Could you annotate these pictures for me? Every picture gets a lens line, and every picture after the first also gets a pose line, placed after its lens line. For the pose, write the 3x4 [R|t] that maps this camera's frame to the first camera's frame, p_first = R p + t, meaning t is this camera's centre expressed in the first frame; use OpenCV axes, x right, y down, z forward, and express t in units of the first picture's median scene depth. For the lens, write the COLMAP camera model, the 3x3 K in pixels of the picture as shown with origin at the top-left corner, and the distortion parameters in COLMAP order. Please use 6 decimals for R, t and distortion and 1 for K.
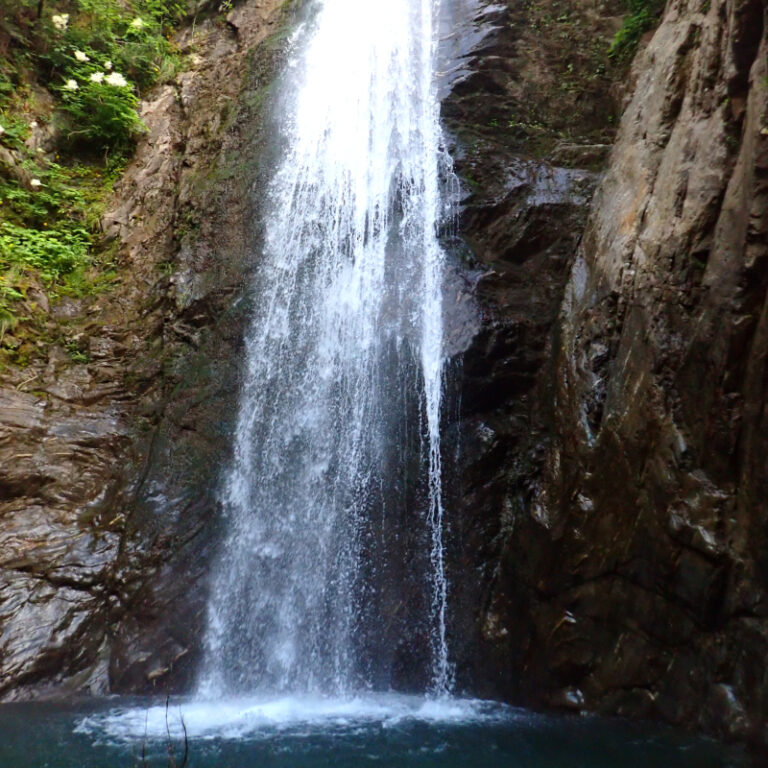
lens RADIAL K [[884.3, 0, 396.1], [0, 884.3, 384.0], [0, 0, 1]] dist [0.000662, -0.002867]
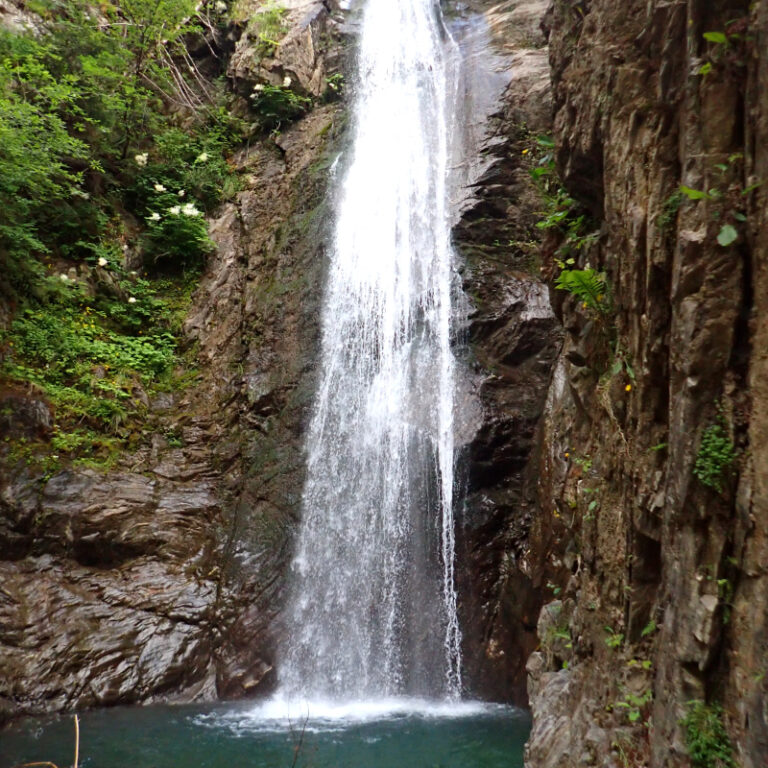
lens RADIAL K [[1113.9, 0, 384.0], [0, 1113.9, 384.0], [0, 0, 1]] dist [0.008449, -0.008035]
pose [[0.997074, -0.025979, -0.071891, 0.063437], [0.029859, 0.998125, 0.053438, -0.195752], [0.070368, -0.055428, 0.995980, -0.595049]]
